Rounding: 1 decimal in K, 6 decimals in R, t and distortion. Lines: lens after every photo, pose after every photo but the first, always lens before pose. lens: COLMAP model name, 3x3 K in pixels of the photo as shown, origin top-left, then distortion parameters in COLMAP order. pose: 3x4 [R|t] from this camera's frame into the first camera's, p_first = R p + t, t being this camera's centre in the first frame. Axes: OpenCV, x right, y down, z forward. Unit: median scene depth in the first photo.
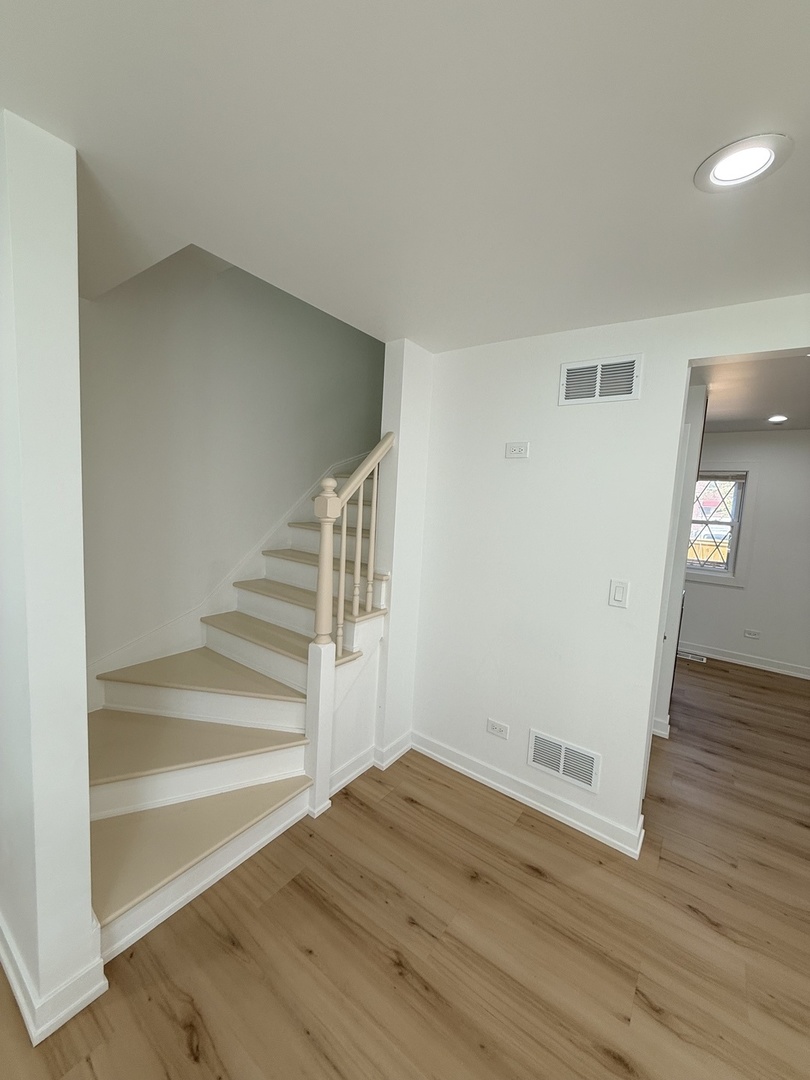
lens RADIAL K [[426.6, 0, 407.5], [0, 426.6, 535.5], [0, 0, 1]] dist [0.001951, 0.000162]
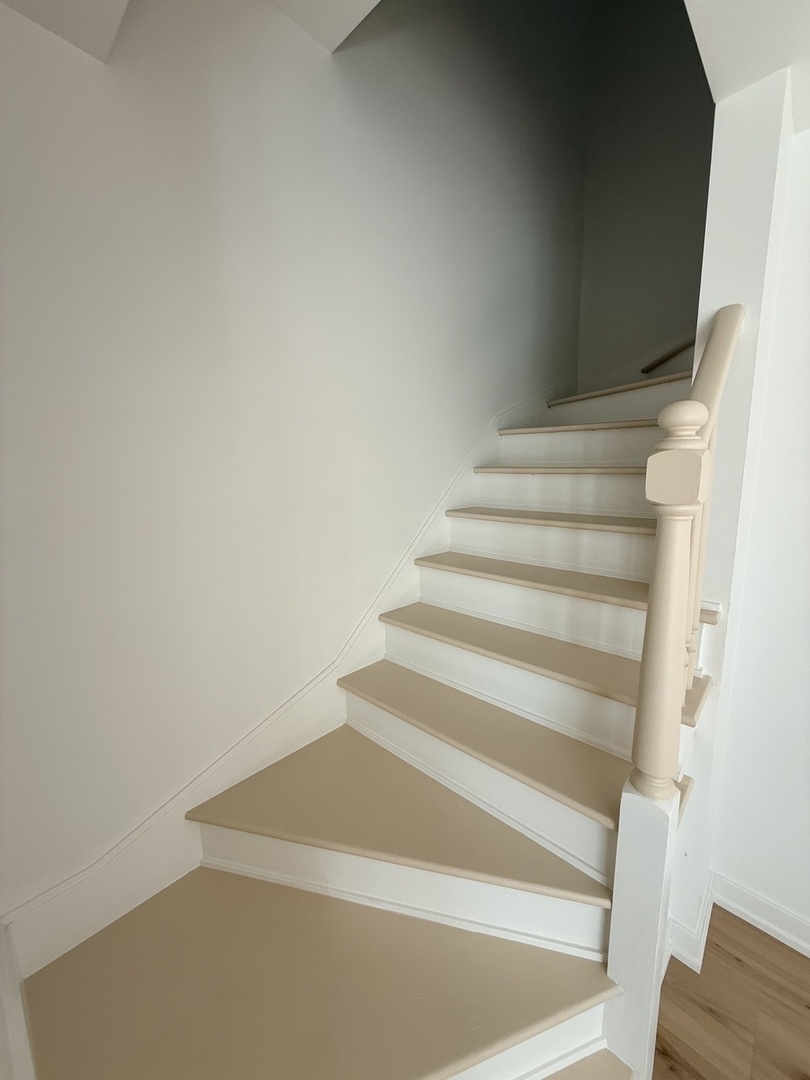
lens RADIAL K [[426.6, 0, 407.5], [0, 426.6, 535.5], [0, 0, 1]] dist [0.001951, 0.000162]
pose [[0.991360, -0.043743, -0.123661, -0.314329], [0.050857, 0.997192, 0.054968, -0.037173], [0.120910, -0.060782, 0.990801, 0.445803]]
